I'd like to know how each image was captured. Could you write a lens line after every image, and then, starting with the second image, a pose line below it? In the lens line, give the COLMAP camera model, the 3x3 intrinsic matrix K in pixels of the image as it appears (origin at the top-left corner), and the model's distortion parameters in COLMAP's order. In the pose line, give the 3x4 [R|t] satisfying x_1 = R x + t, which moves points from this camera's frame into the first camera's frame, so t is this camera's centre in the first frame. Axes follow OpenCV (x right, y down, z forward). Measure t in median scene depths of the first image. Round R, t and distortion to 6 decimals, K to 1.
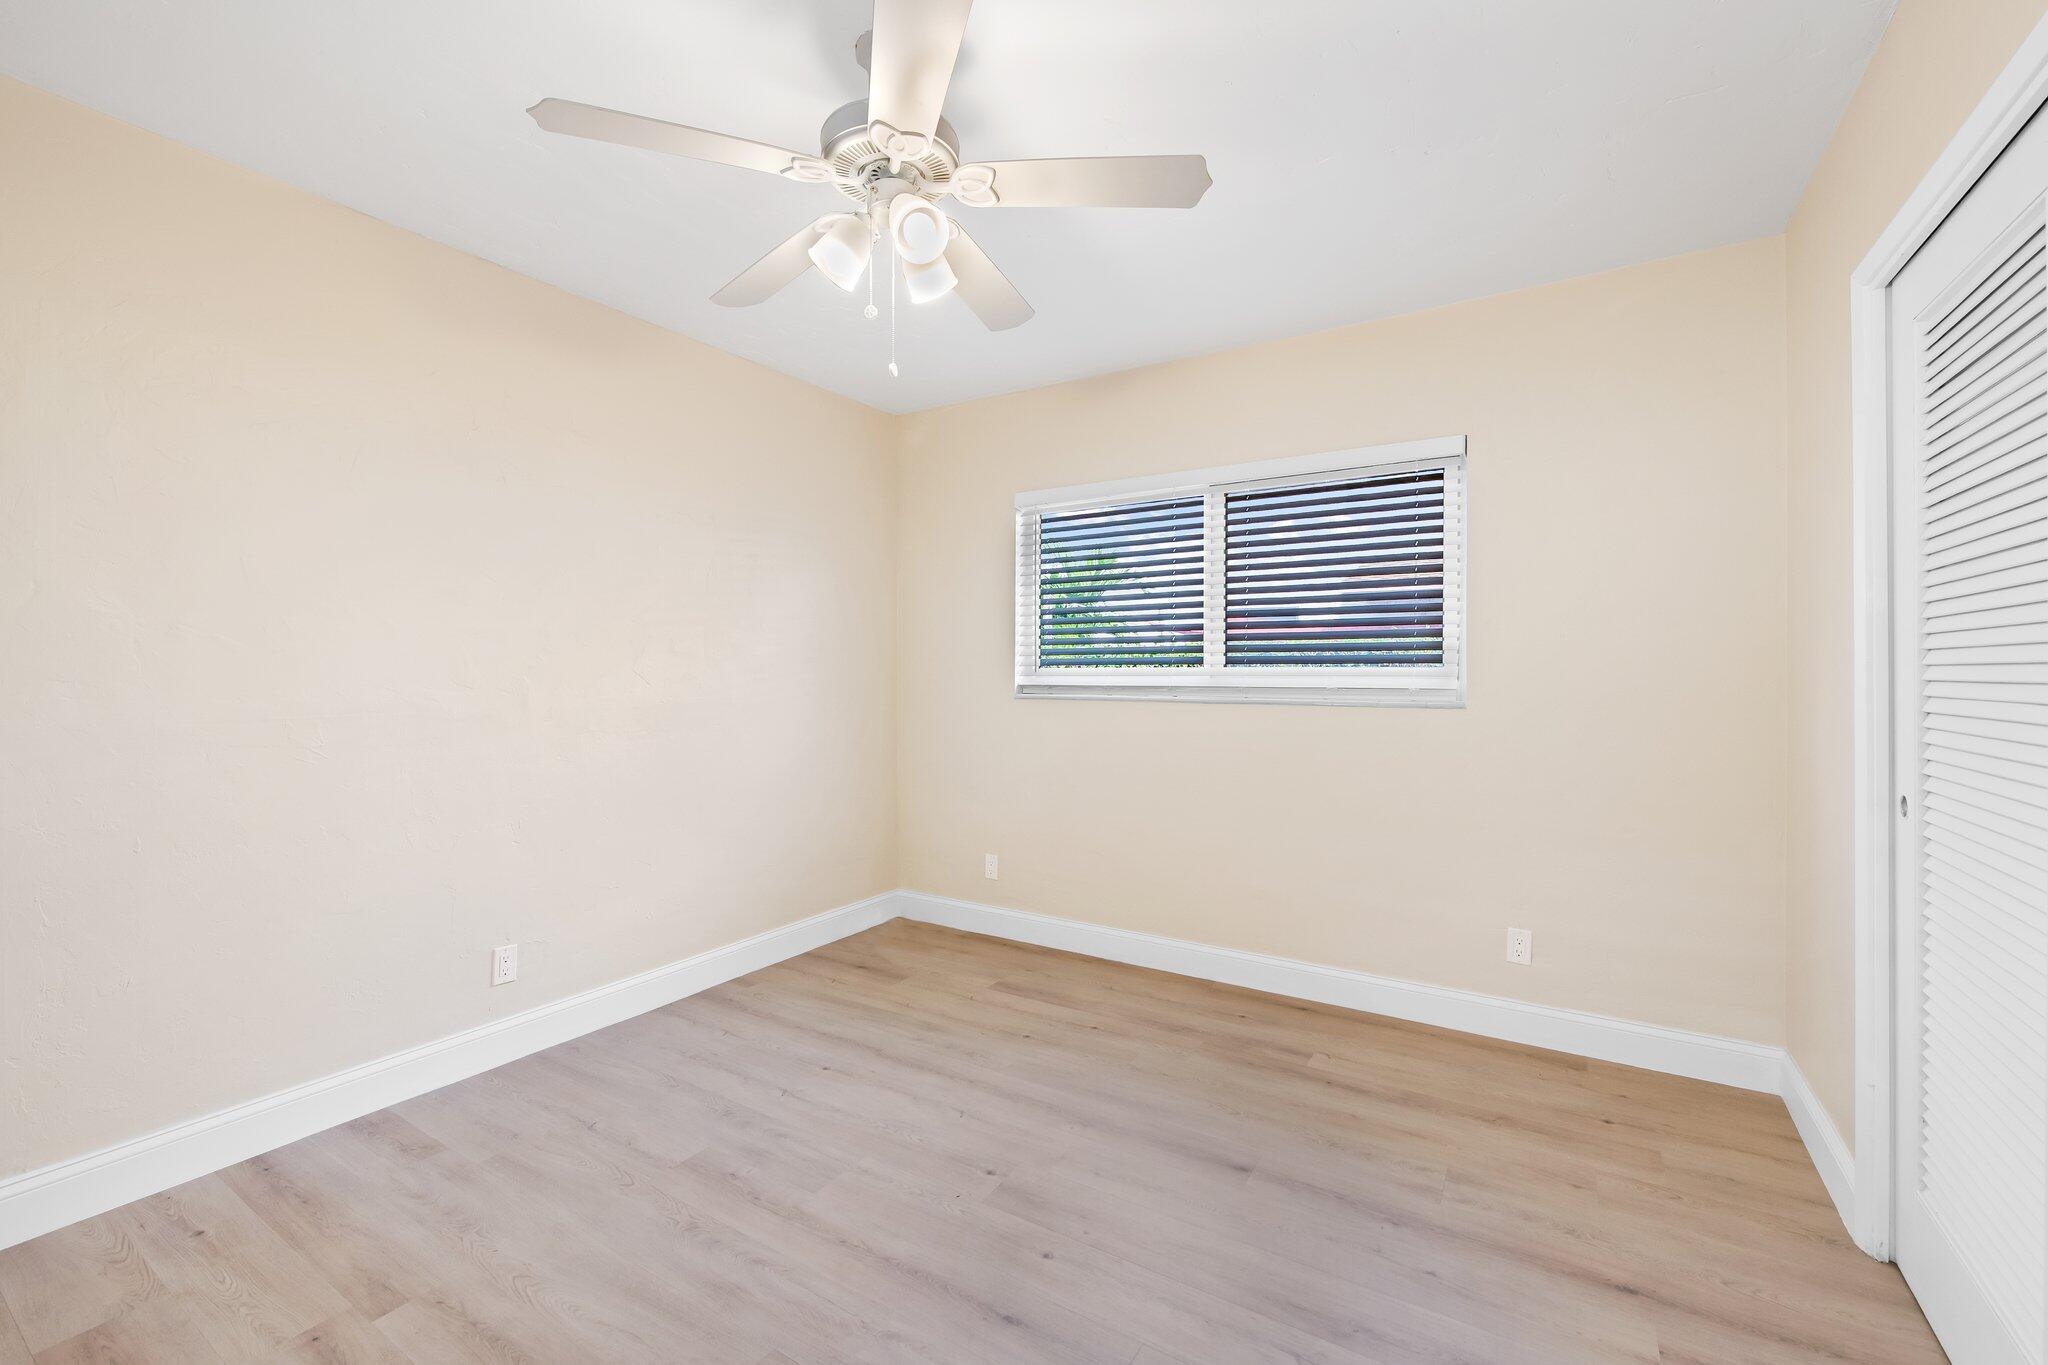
lens RADIAL K [[846.2, 0, 1038.0], [0, 846.2, 678.7], [0, 0, 1]] dist [0.011538, -0.006084]
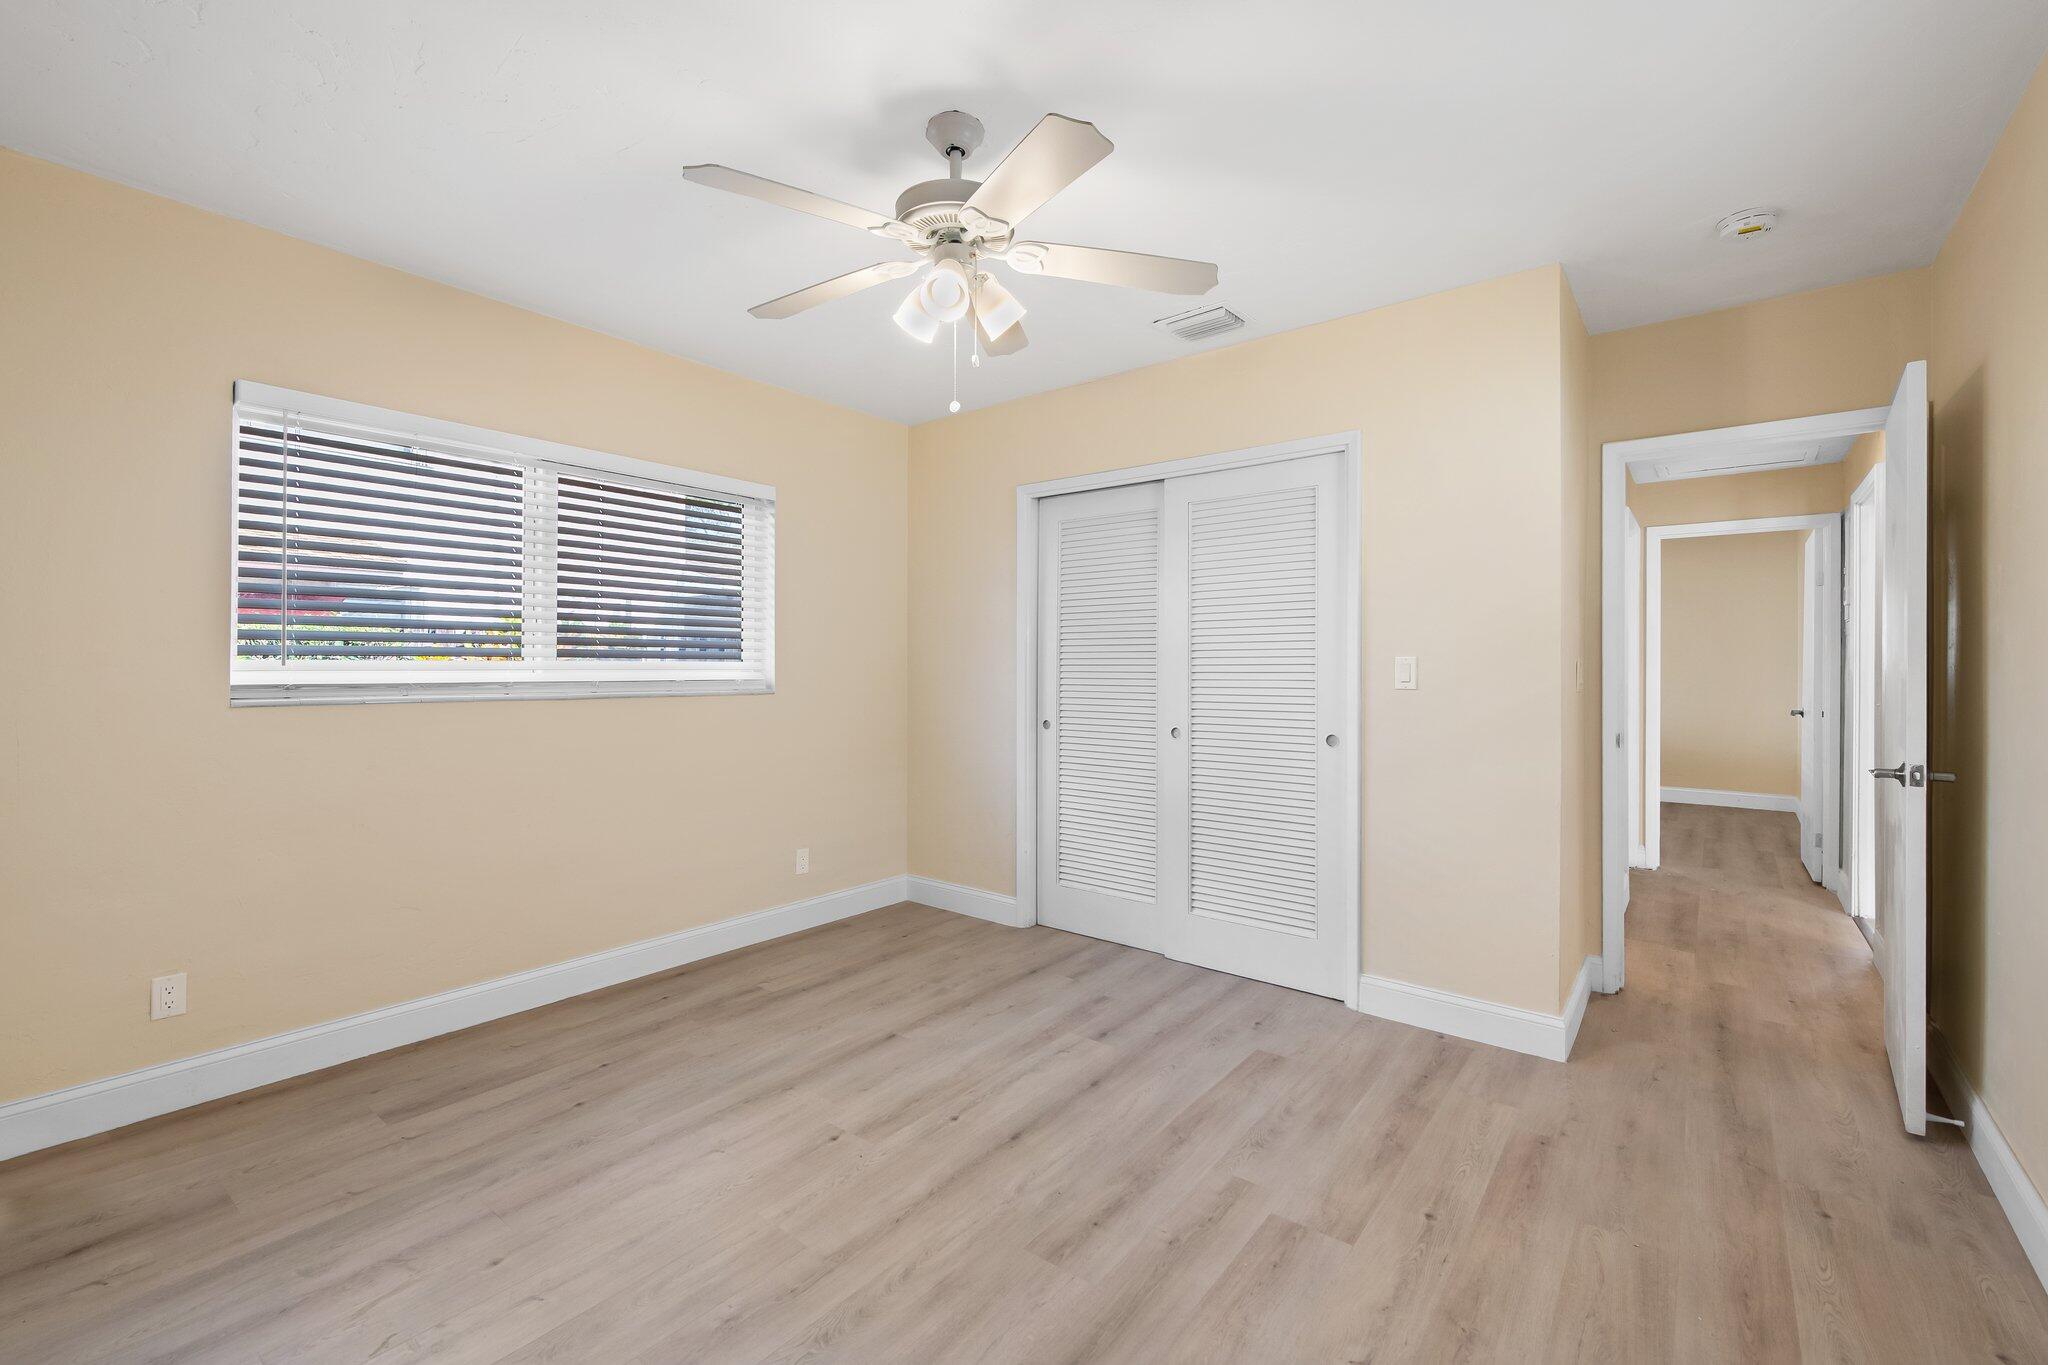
lens RADIAL K [[846.2, 0, 1038.0], [0, 846.2, 678.7], [0, 0, 1]] dist [0.011538, -0.006084]
pose [[0.105581, -0.012913, 0.994327, -0.771417], [-0.000069, 0.999916, 0.012993, -0.007792], [-0.994411, -0.001441, 0.105571, 0.450853]]
